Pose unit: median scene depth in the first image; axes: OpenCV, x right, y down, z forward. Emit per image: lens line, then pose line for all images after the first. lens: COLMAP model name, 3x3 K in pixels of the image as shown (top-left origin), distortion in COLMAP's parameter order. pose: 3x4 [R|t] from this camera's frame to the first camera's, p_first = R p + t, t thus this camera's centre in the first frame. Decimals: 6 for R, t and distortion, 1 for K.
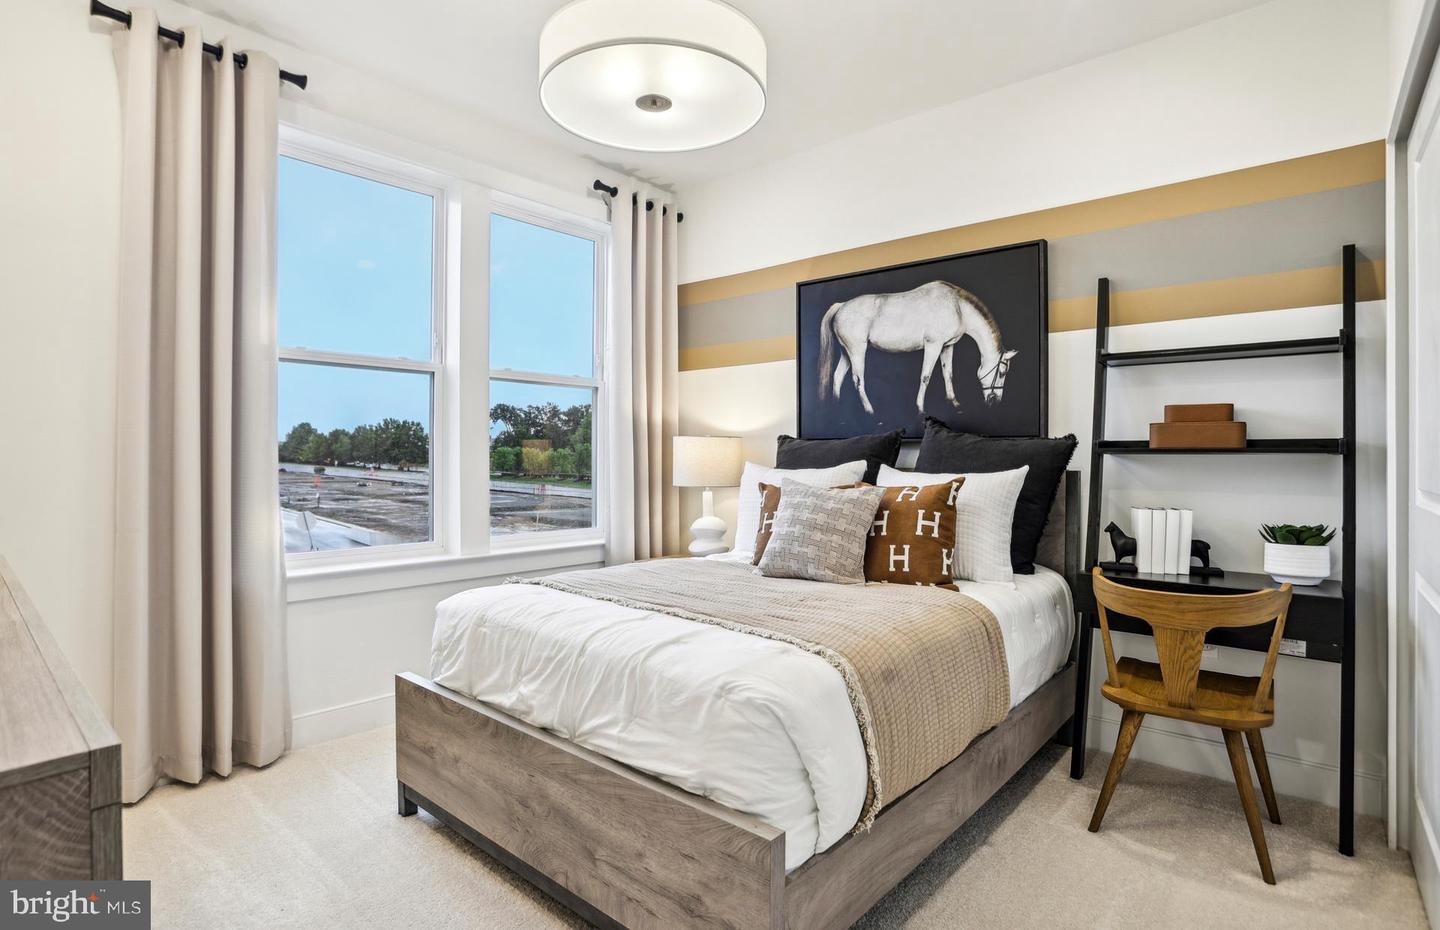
lens RADIAL K [[732.2, 0, 717.8], [0, 732.2, 454.2], [0, 0, 1]] dist [-0.065113, 0.001113]
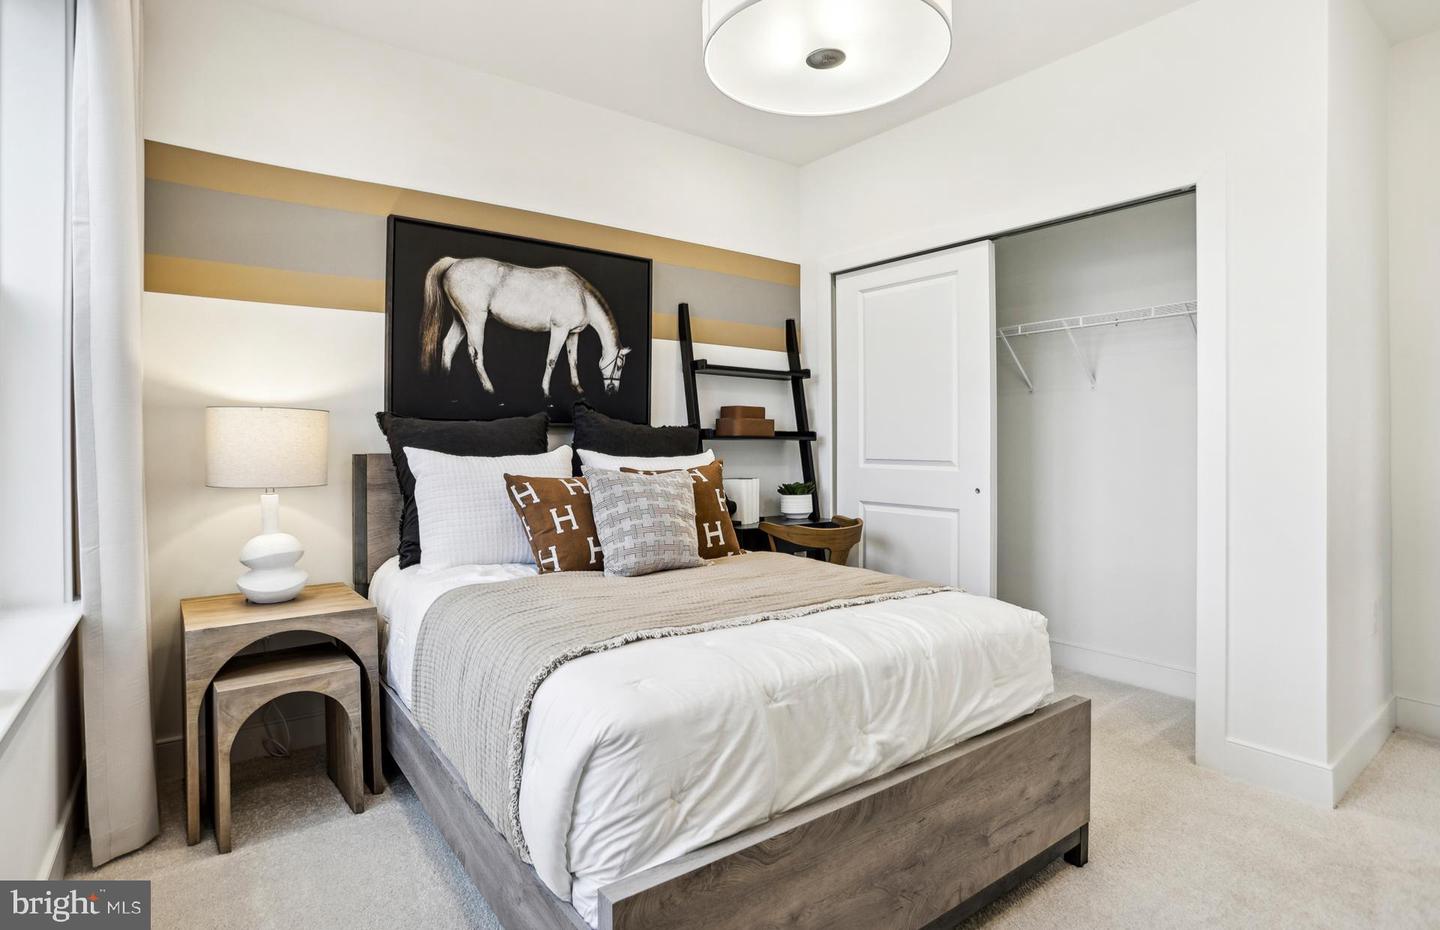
lens RADIAL K [[719.1, 0, 712.5], [0, 719.1, 423.7], [0, 0, 1]] dist [-0.059253, 0.000136]
pose [[0.223005, 0.023355, 0.974538, -0.633655], [-0.005378, 0.999727, -0.022728, 0.000667], [-0.974803, -0.000172, 0.223070, 0.593601]]
